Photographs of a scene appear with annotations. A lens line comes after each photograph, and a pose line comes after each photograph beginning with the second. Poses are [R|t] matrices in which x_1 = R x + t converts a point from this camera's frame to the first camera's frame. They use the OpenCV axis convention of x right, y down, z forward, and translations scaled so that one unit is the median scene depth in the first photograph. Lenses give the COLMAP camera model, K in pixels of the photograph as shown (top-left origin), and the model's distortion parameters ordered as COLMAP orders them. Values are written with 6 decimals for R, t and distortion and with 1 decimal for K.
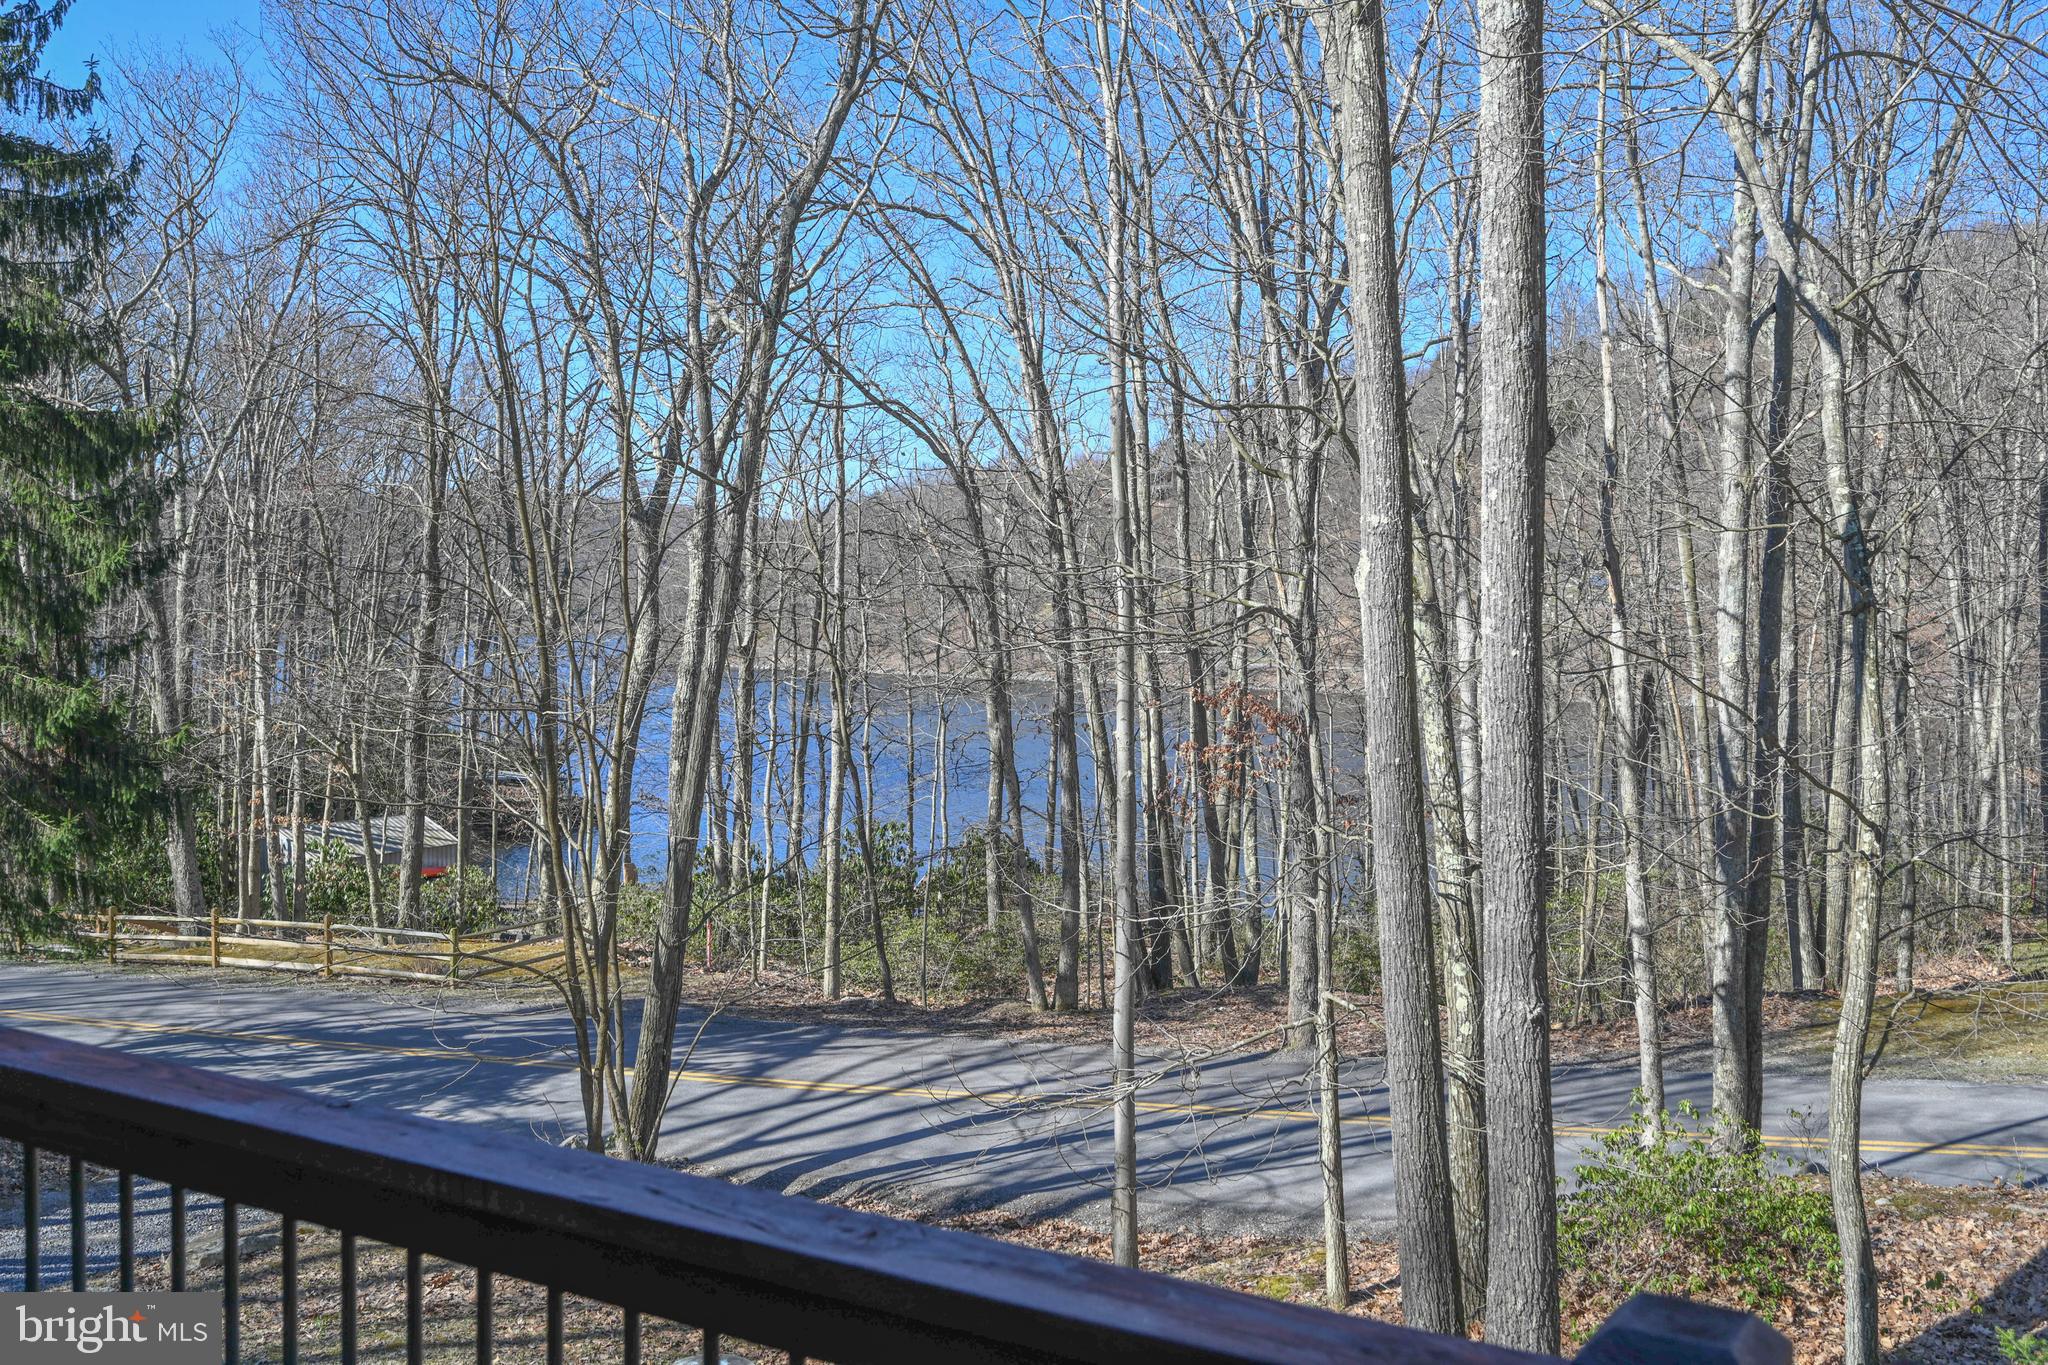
lens RADIAL K [[1796.9, 0, 1024.0], [0, 1796.9, 682.5], [0, 0, 1]] dist [-0.000882, -0.015136]
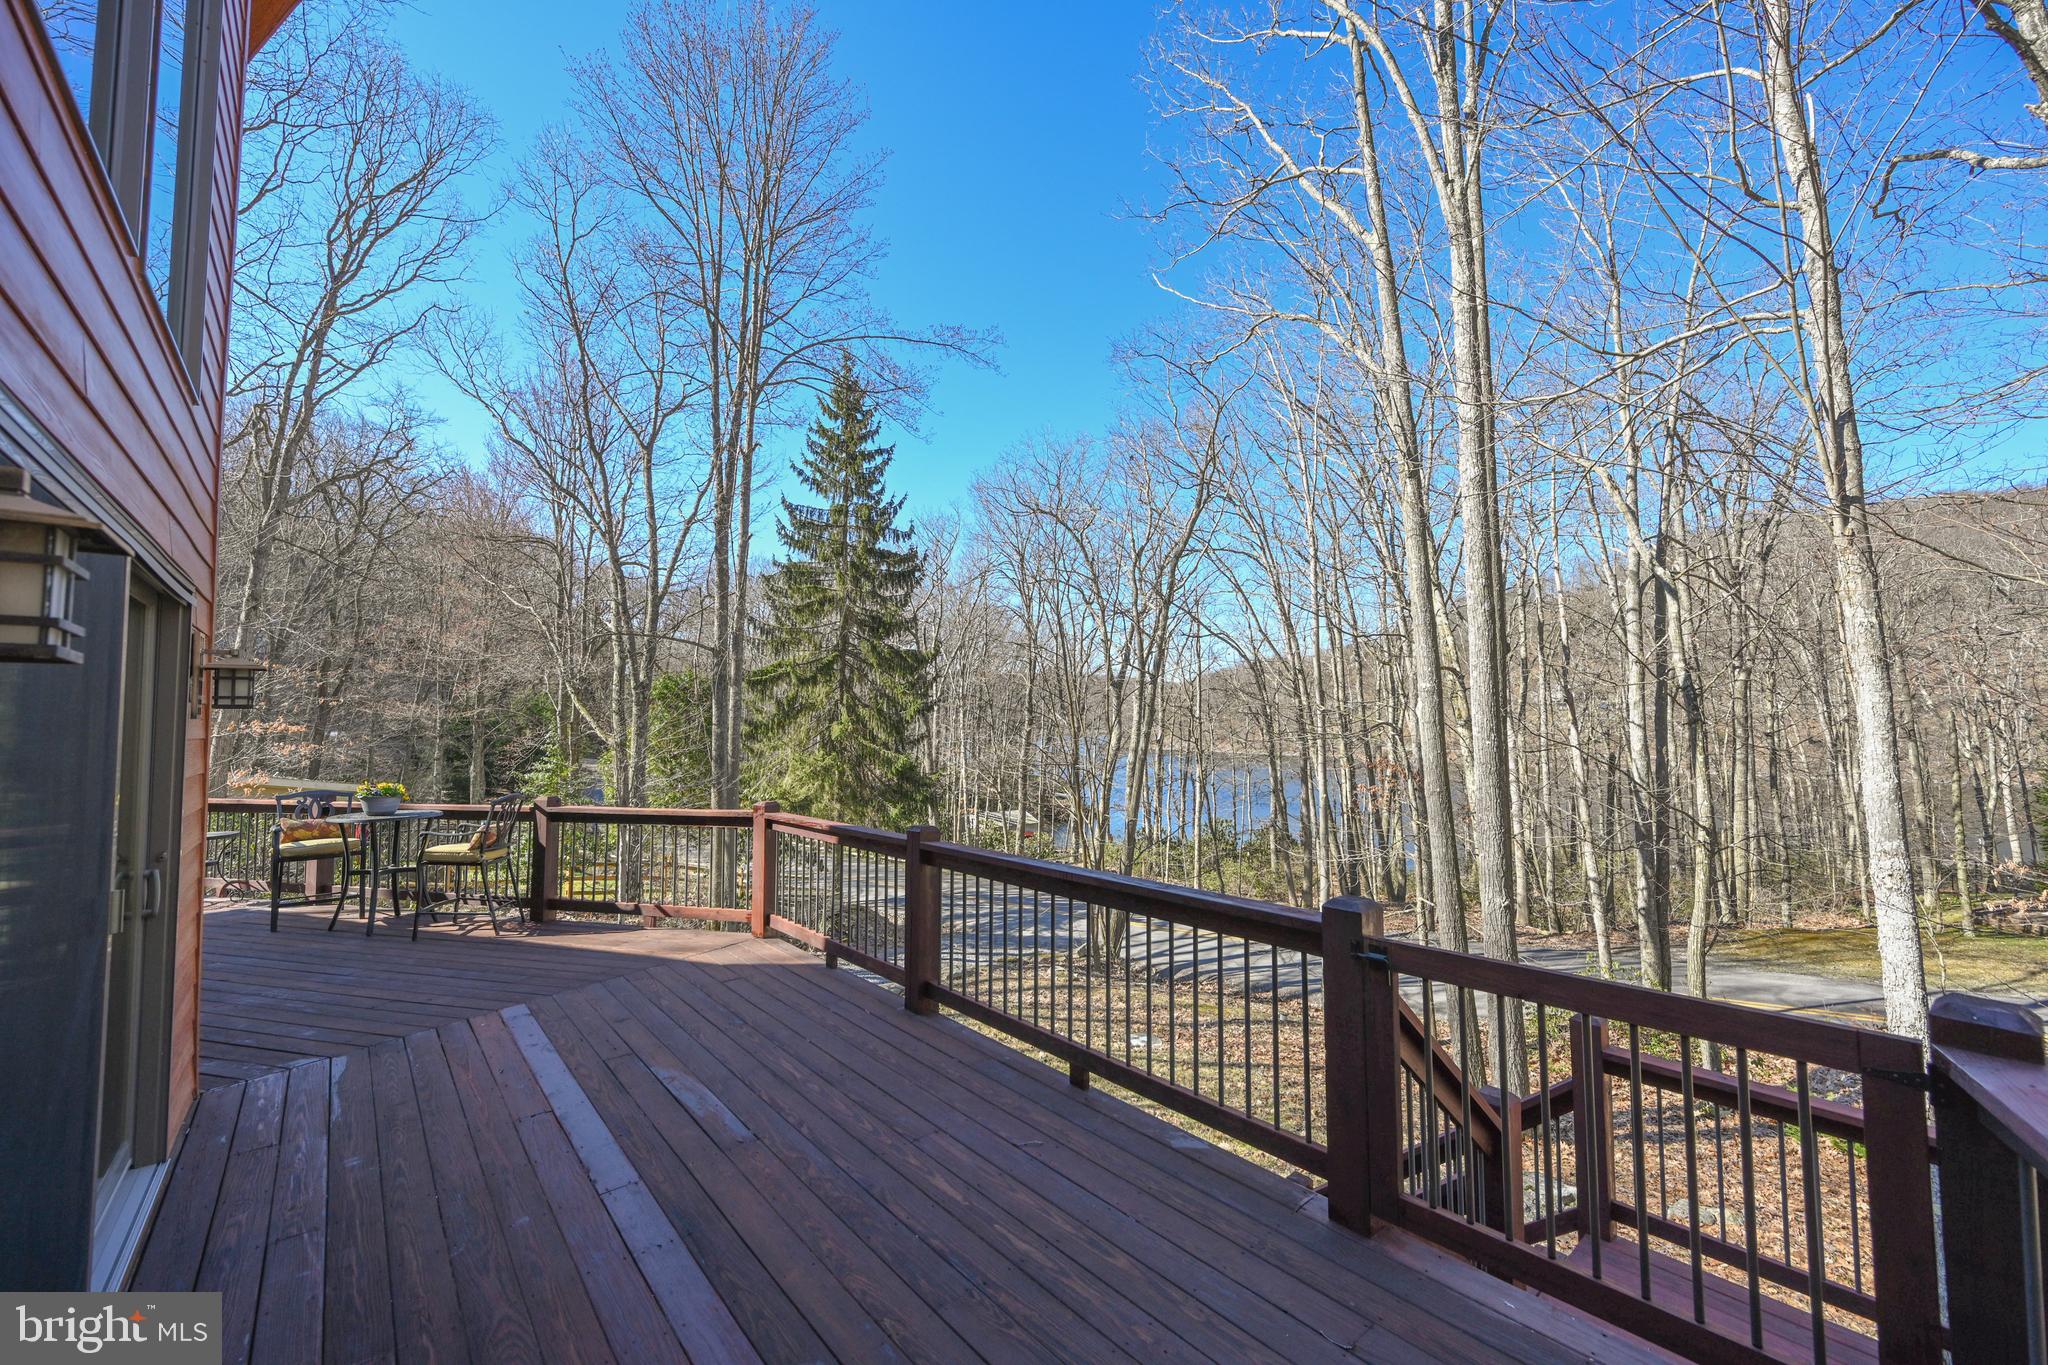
lens RADIAL K [[806.3, 0, 1018.2], [0, 806.3, 677.6], [0, 0, 1]] dist [-0.001600, 0.000231]
pose [[0.946583, -0.023304, -0.321616, 0.012799], [-0.007983, 0.995386, -0.095618, 0.001387], [0.322361, 0.093078, 0.942030, -0.058155]]
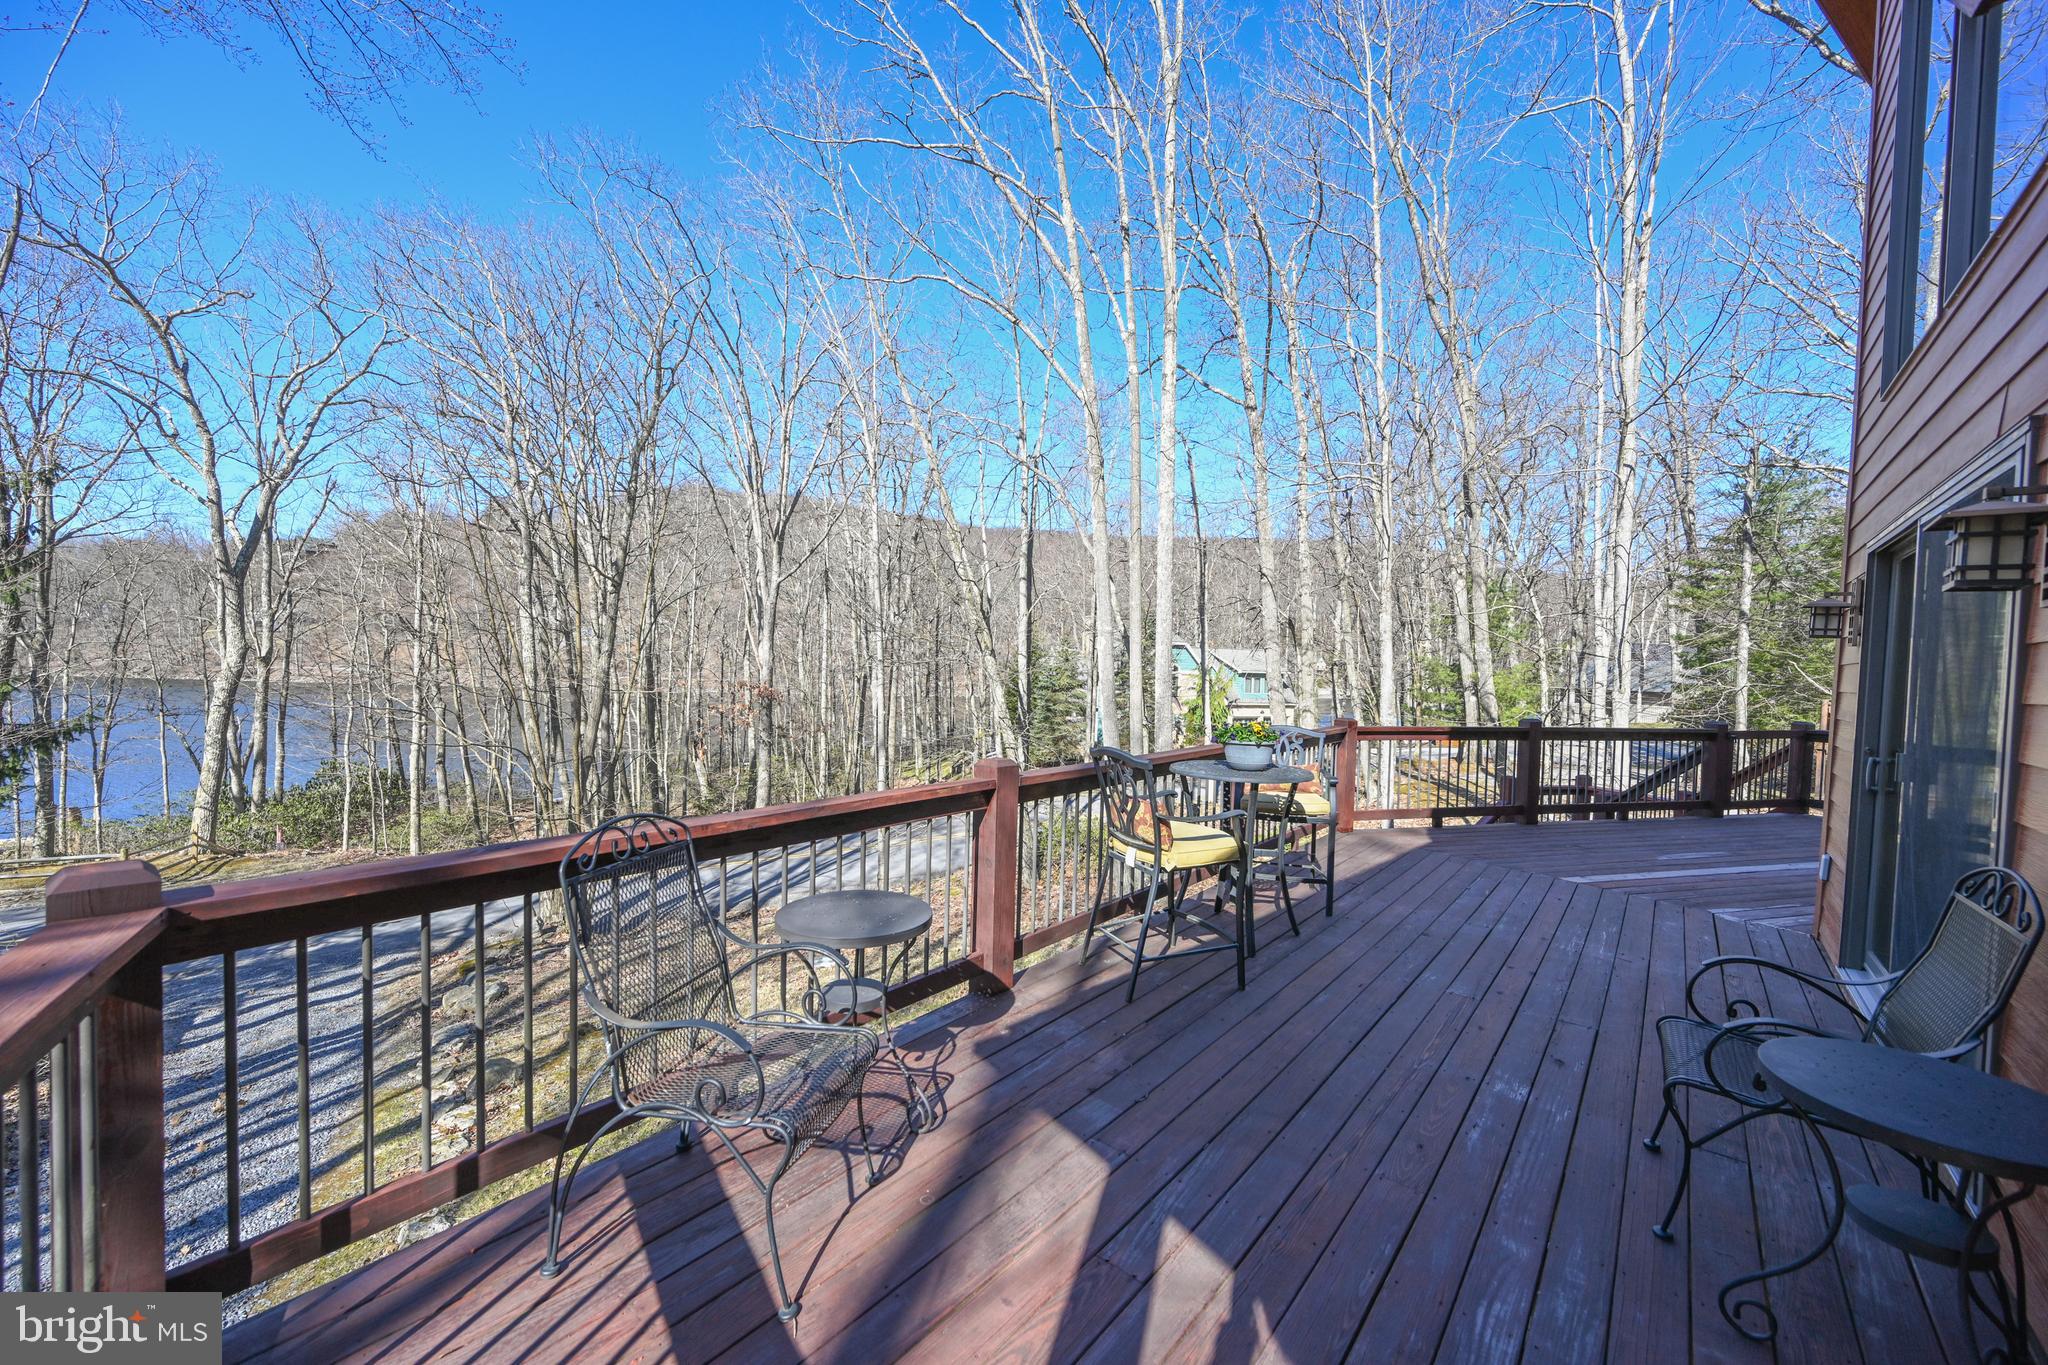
lens RADIAL K [[809.9, 0, 1017.6], [0, 809.9, 688.1], [0, 0, 1]] dist [0.002328, 0.000303]
pose [[0.676053, -0.007813, 0.736811, -0.384915], [0.001422, 0.999956, 0.009298, 0.002887], [-0.736851, -0.005238, 0.676035, 0.034519]]
